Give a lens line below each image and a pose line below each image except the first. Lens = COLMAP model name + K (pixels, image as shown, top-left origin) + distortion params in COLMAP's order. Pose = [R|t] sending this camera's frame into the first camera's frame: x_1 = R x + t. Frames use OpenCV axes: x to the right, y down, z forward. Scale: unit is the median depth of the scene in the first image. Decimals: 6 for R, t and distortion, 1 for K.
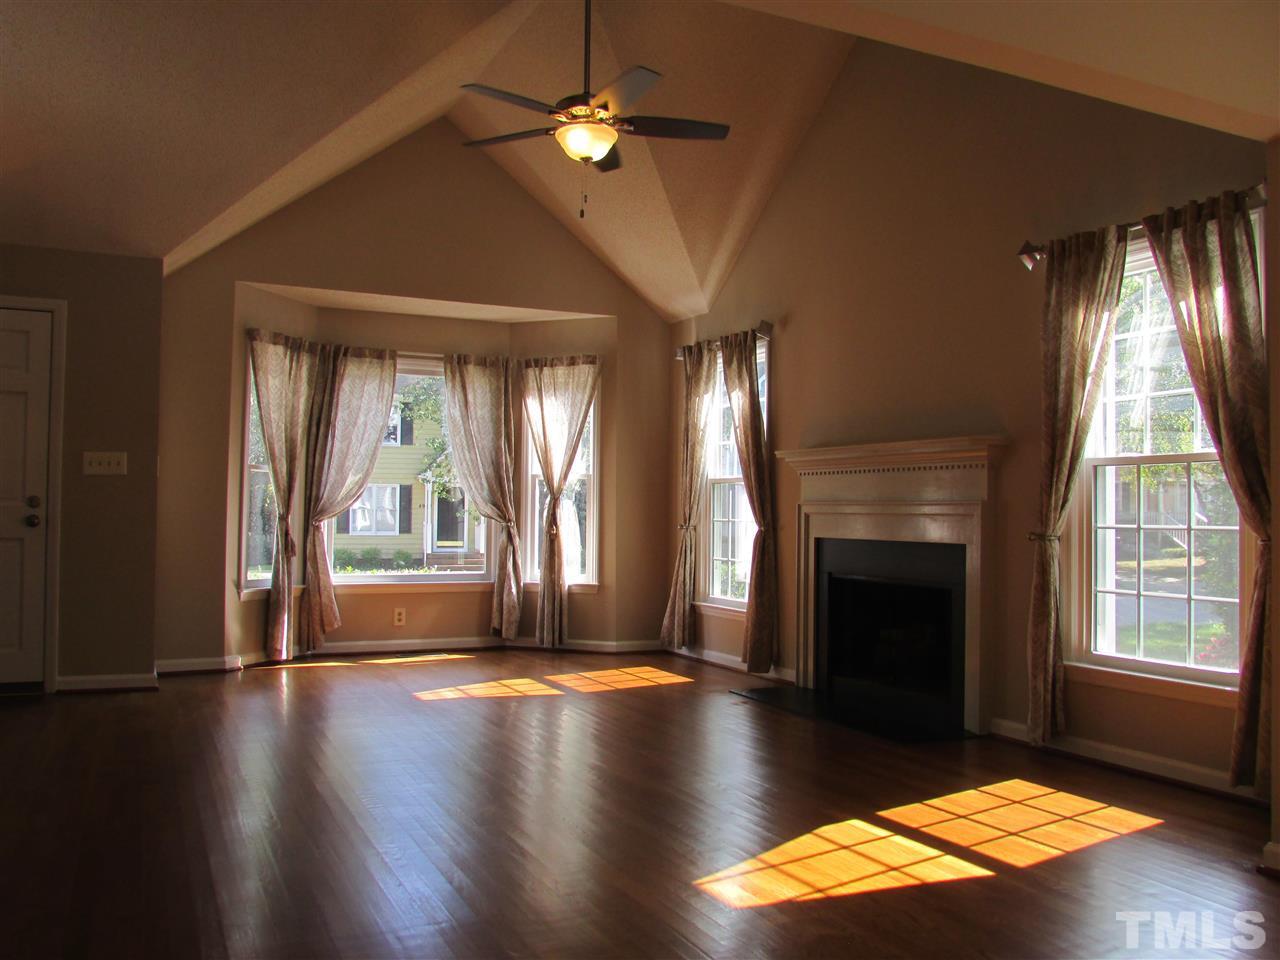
lens RADIAL K [[1076.9, 0, 640.0], [0, 1076.9, 480.0], [0, 0, 1]] dist [-0.055378, 0.019957]
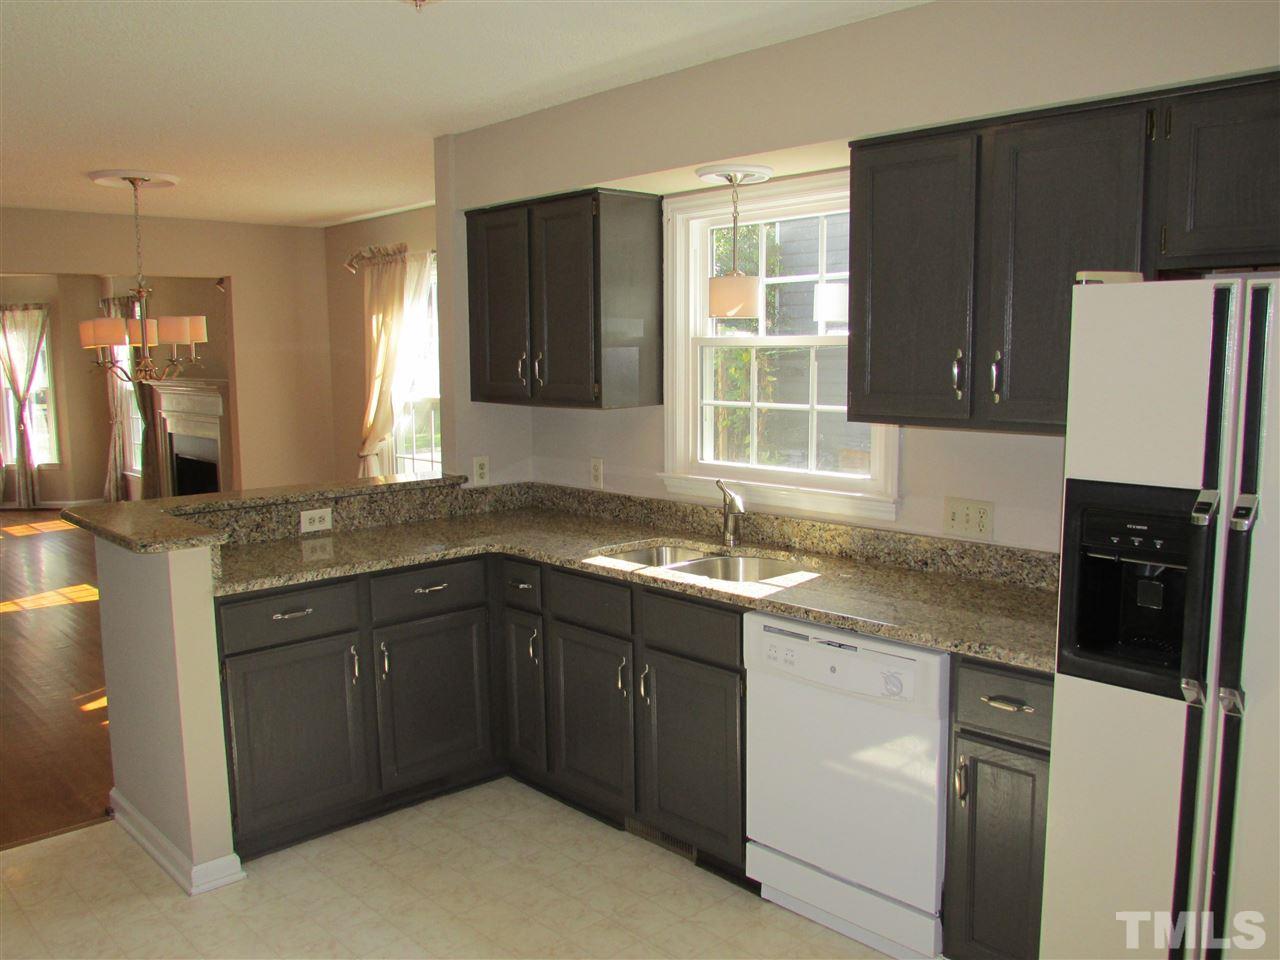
lens RADIAL K [[1076.9, 0, 640.0], [0, 1076.9, 480.0], [0, 0, 1]] dist [-0.055378, 0.019957]
pose [[0.957351, -0.058190, 0.283007, 0.315467], [0.014505, 0.987954, 0.154068, -0.092394], [-0.288563, -0.143393, 0.946663, -0.604615]]
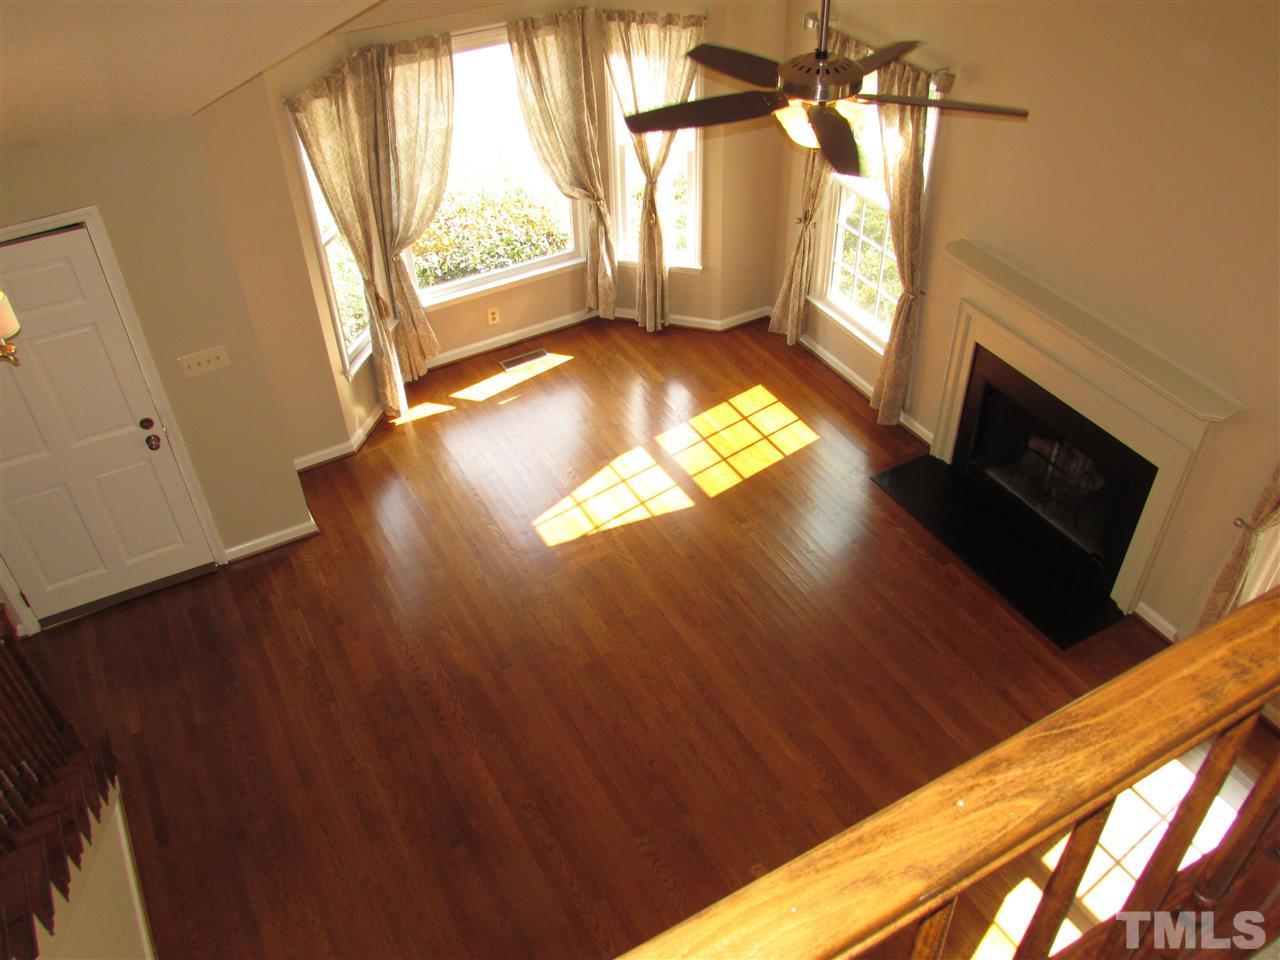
lens RADIAL K [[1076.9, 0, 640.0], [0, 1076.9, 480.0], [0, 0, 1]] dist [-0.055378, 0.019957]
pose [[0.997448, -0.066189, 0.026761, -0.133094], [0.031334, 0.742658, 0.668938, -0.401852], [-0.064150, -0.666392, 0.742837, 0.197449]]
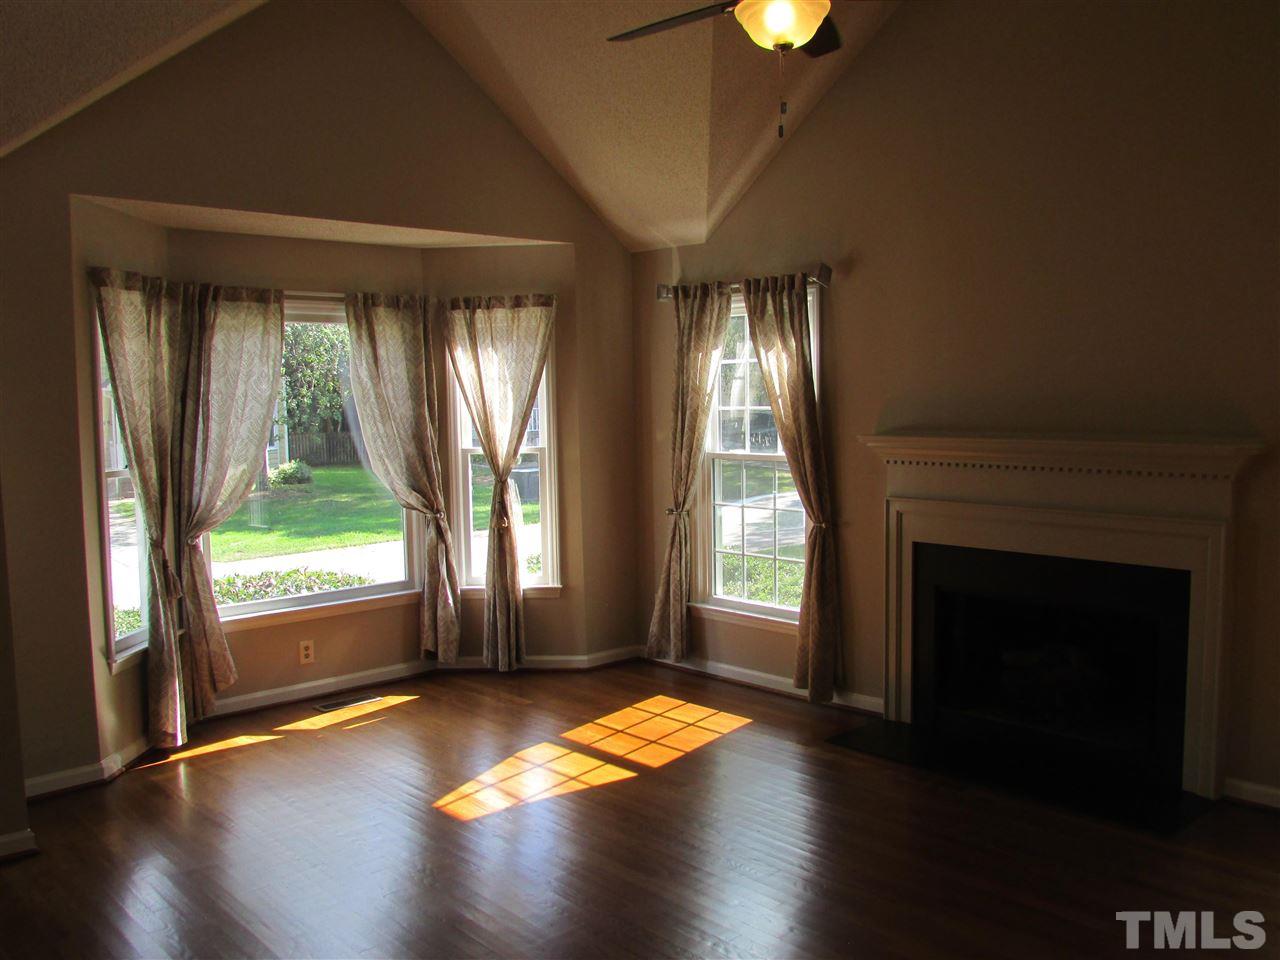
lens RADIAL K [[1076.9, 0, 640.0], [0, 1076.9, 480.0], [0, 0, 1]] dist [-0.055378, 0.019957]
pose [[0.955090, -0.051035, 0.291887, -0.218121], [0.019069, 0.993601, 0.111329, -0.070644], [-0.295700, -0.100763, 0.949952, 0.243078]]
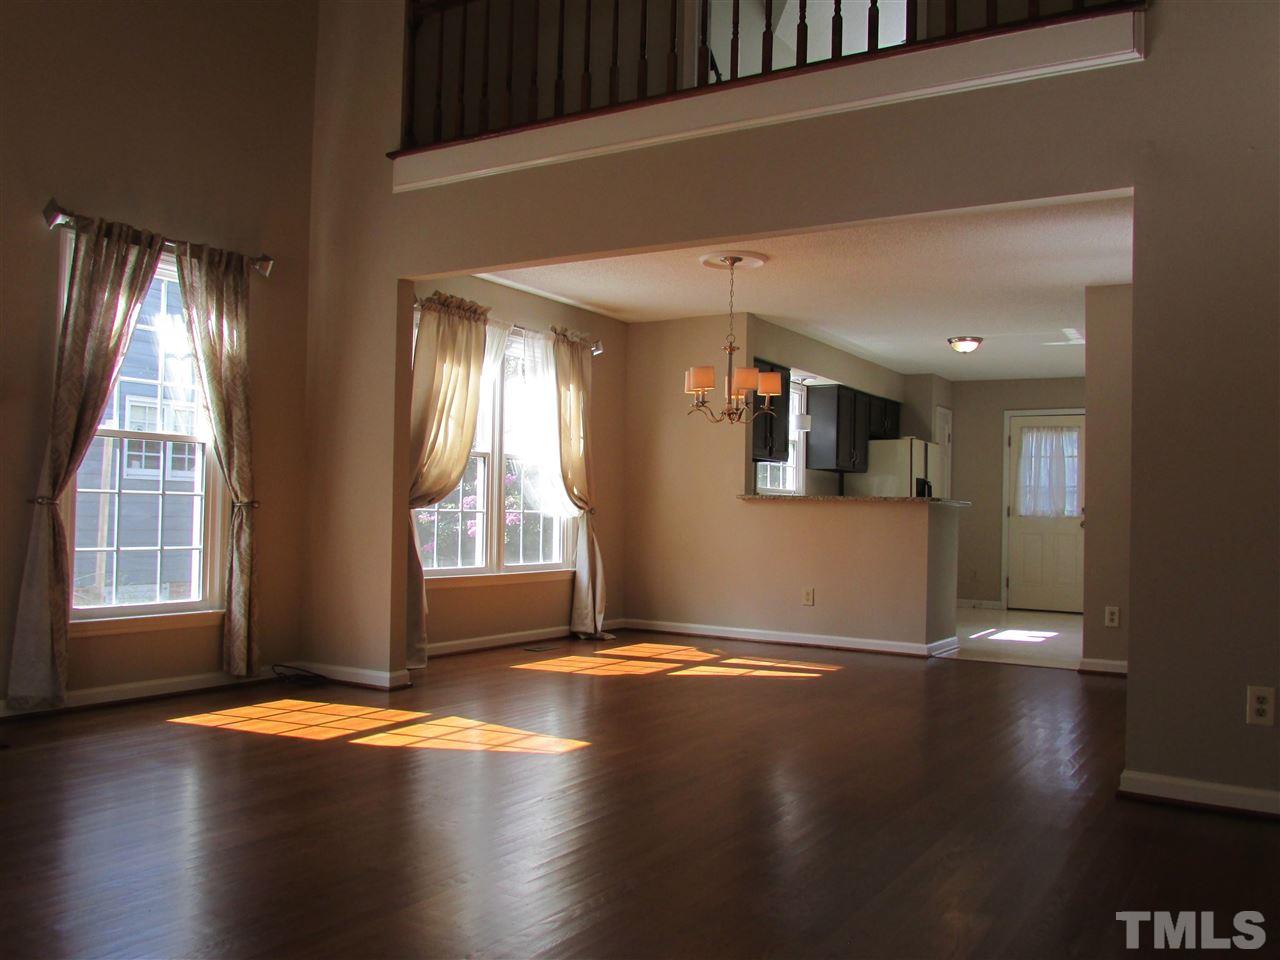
lens RADIAL K [[1076.9, 0, 640.0], [0, 1076.9, 480.0], [0, 0, 1]] dist [-0.055378, 0.019957]
pose [[-0.543555, -0.002348, 0.839371, -0.456332], [-0.057193, 0.997776, -0.034245, 0.022103], [-0.837423, -0.066621, -0.542480, 0.650434]]
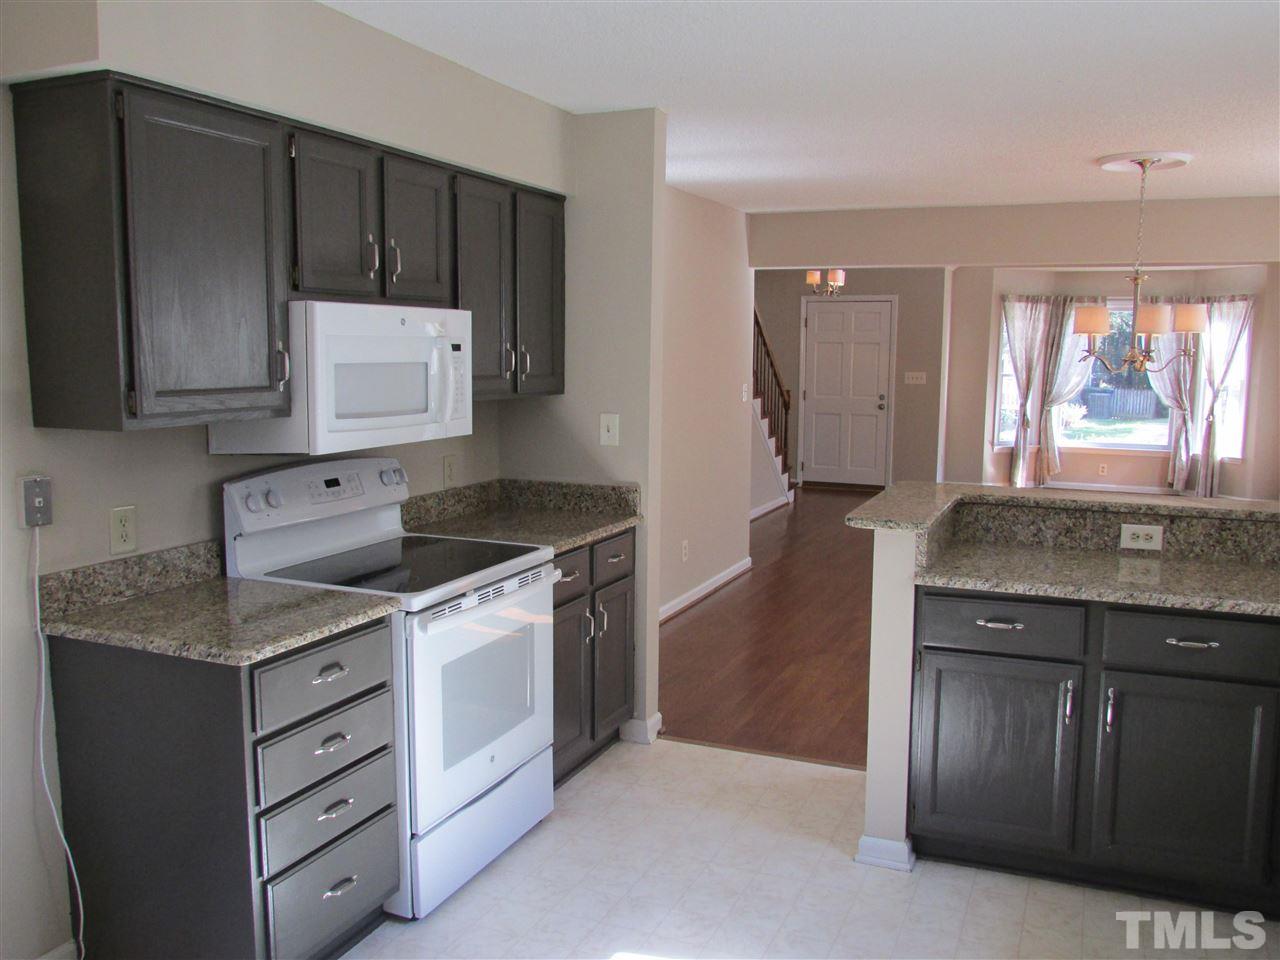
lens RADIAL K [[1076.9, 0, 640.0], [0, 1076.9, 480.0], [0, 0, 1]] dist [-0.055378, 0.019957]
pose [[0.659644, 0.088798, -0.746314, 0.497234], [0.021717, 0.990329, 0.137026, -0.085352], [0.751265, -0.106596, 0.651336, -0.520766]]
